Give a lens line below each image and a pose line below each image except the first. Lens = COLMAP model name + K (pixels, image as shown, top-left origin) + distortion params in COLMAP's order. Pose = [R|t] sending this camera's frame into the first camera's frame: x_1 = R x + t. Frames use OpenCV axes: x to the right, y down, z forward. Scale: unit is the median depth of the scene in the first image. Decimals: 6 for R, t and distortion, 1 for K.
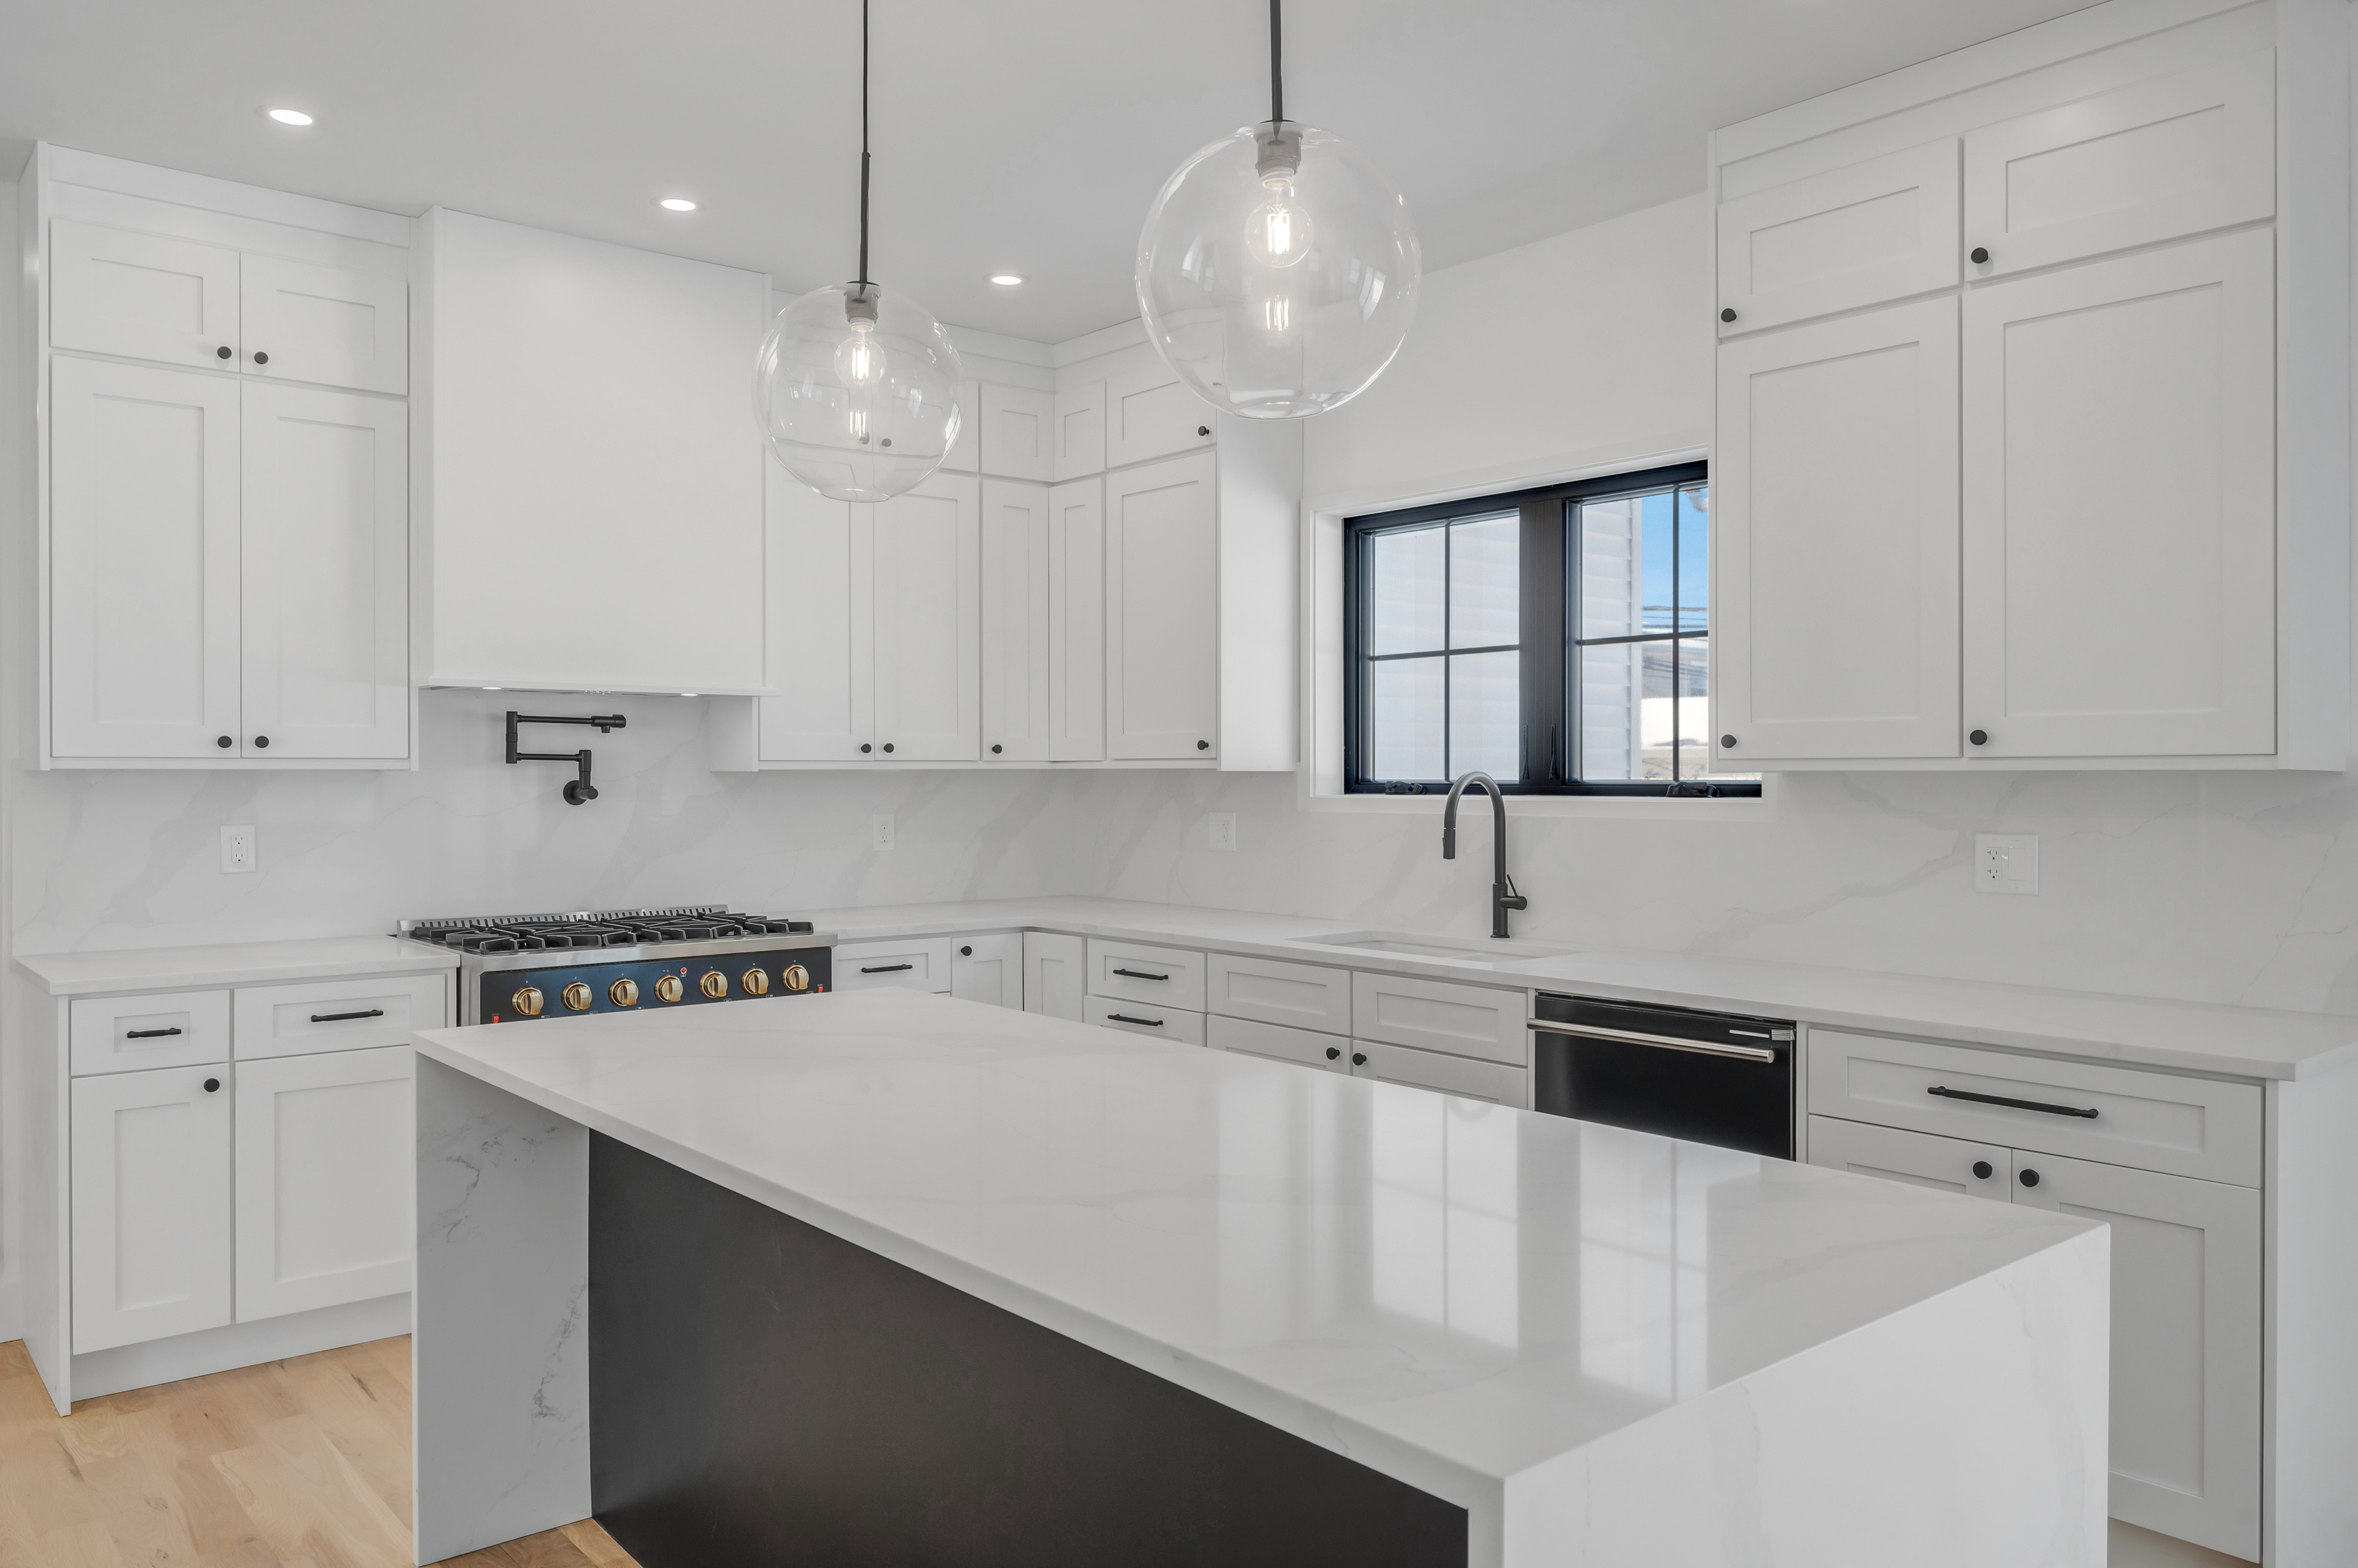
lens RADIAL K [[1676.6, 0, 1179.0], [0, 1676.6, 784.0], [0, 0, 1]] dist [-0.001091, -0.000225]
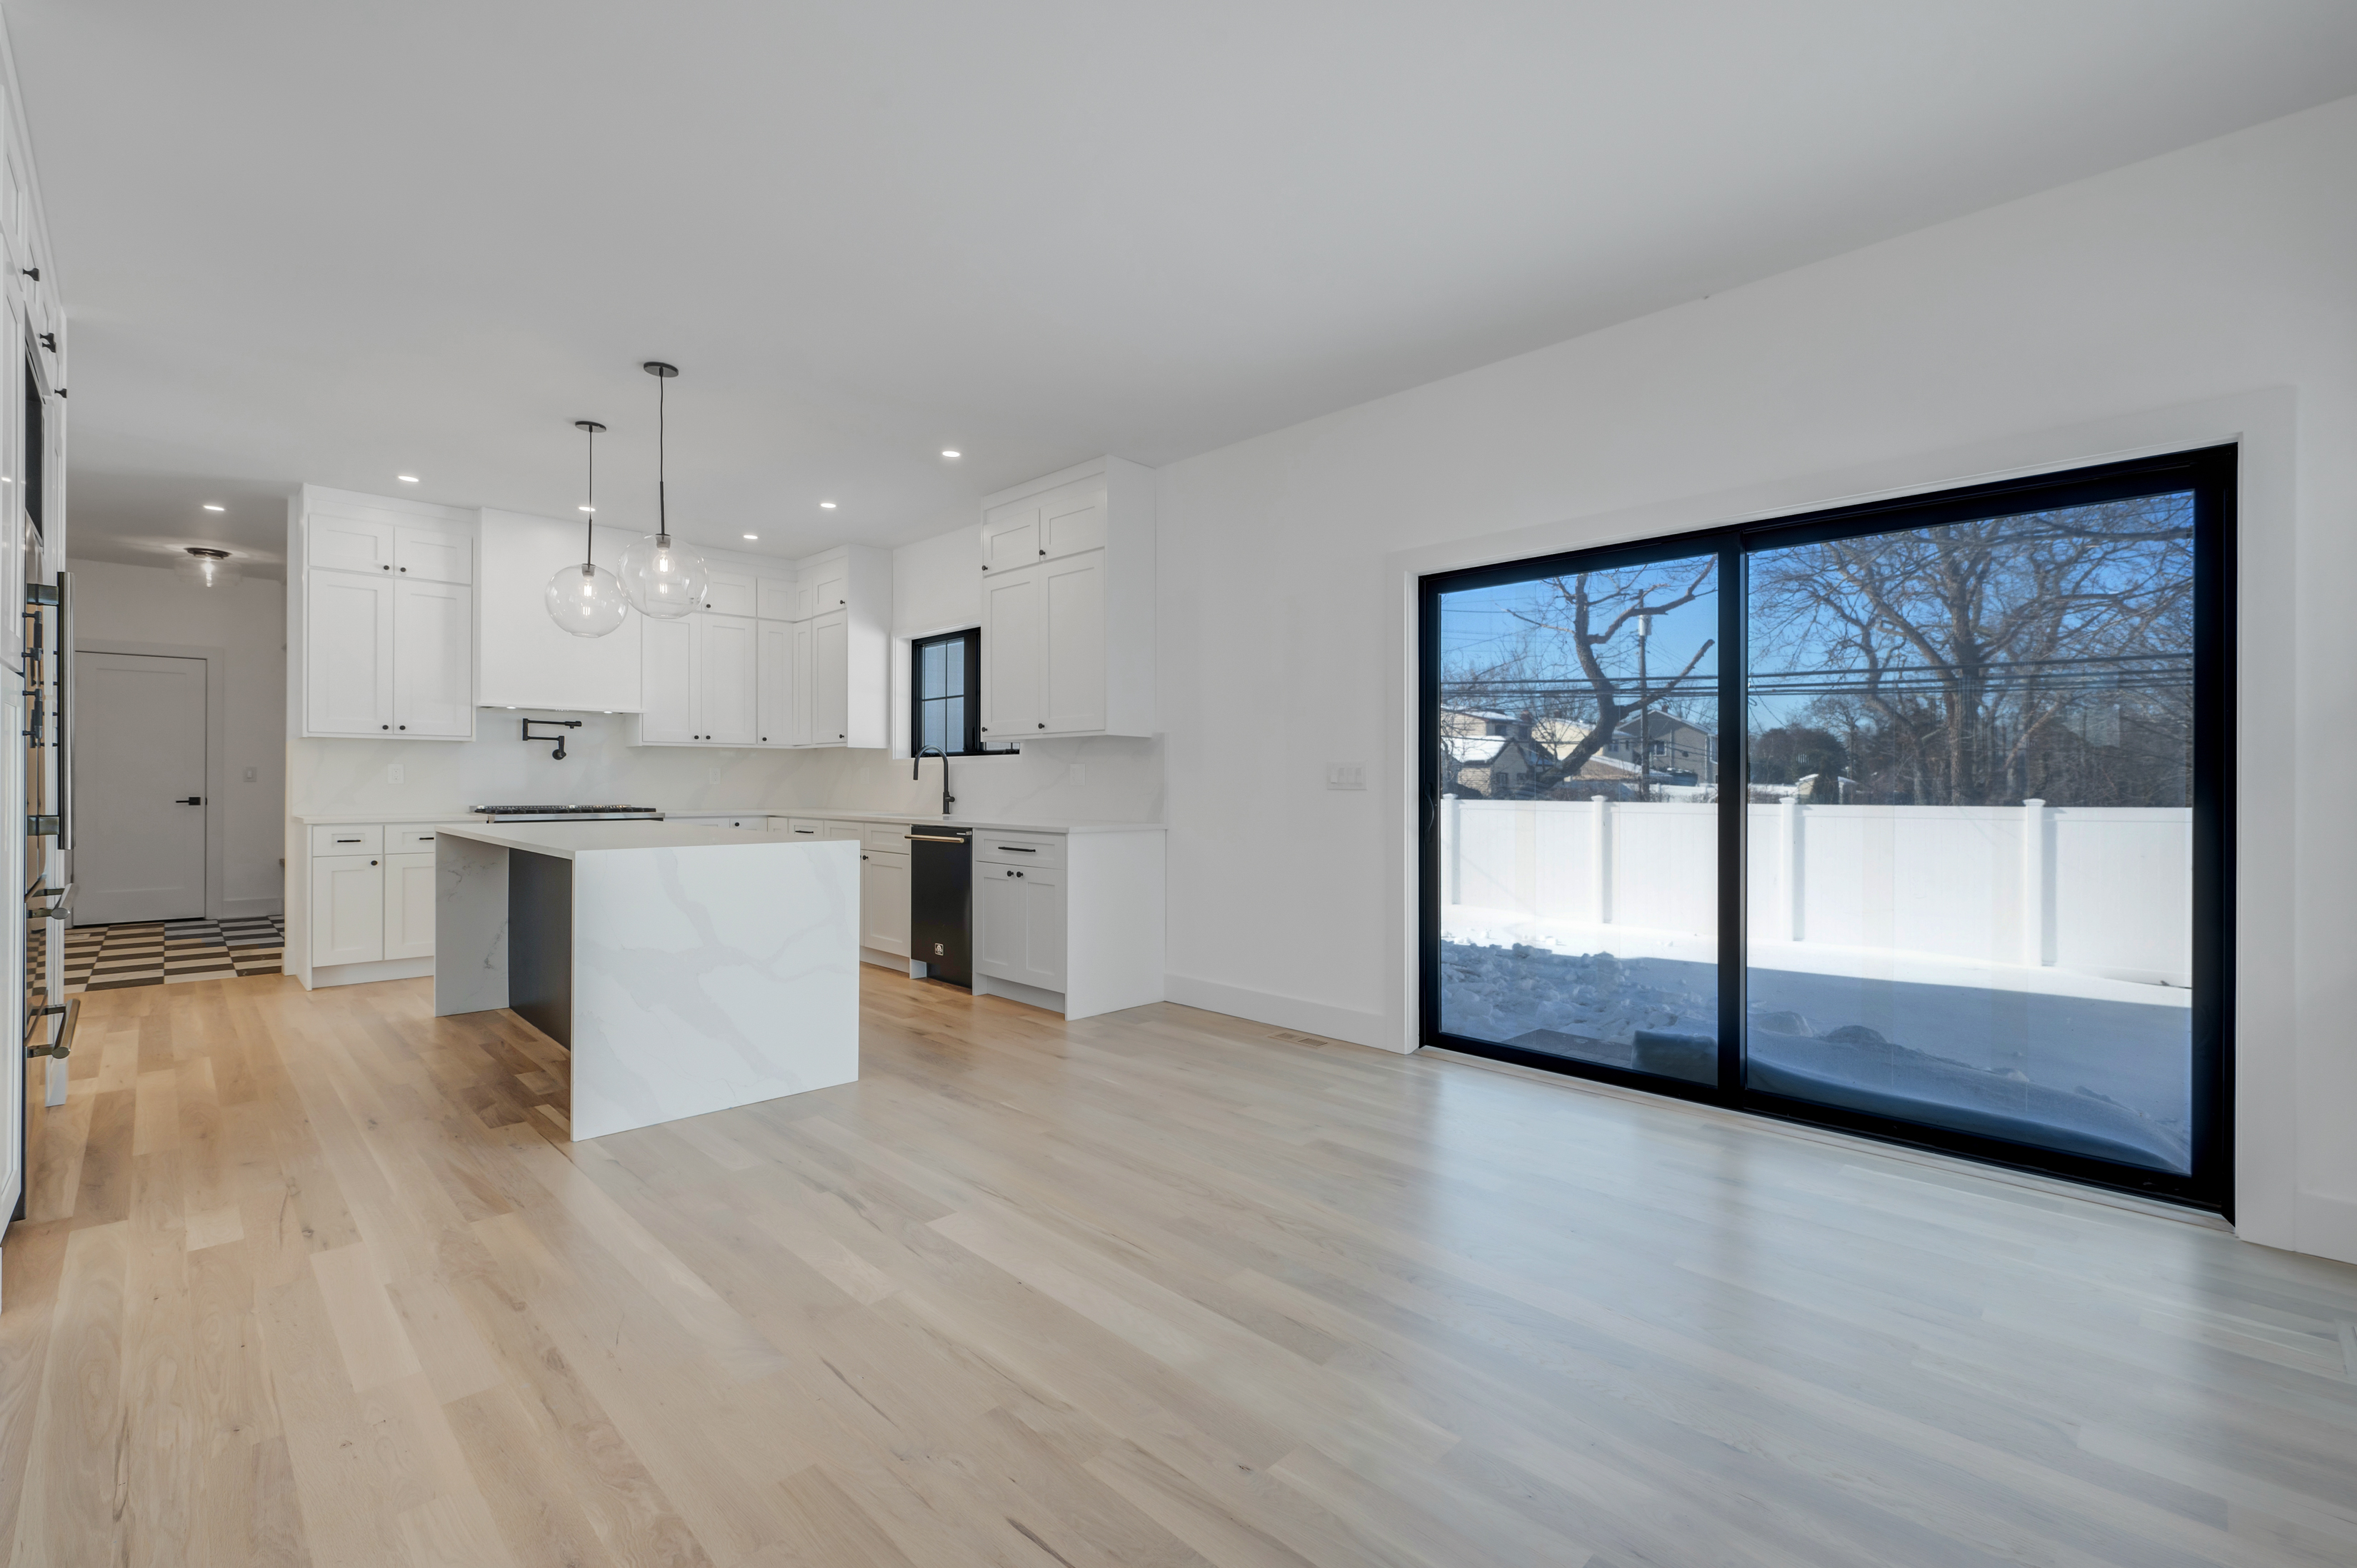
lens RADIAL K [[1022.5, 0, 1178.5], [0, 1022.5, 784.0], [0, 0, 1]] dist [0.000351, 0.000092]
pose [[0.996955, 0.002883, 0.077924, 0.413039], [-0.002434, 0.999980, -0.005856, 0.056195], [-0.077940, 0.005649, 0.996942, -0.508446]]
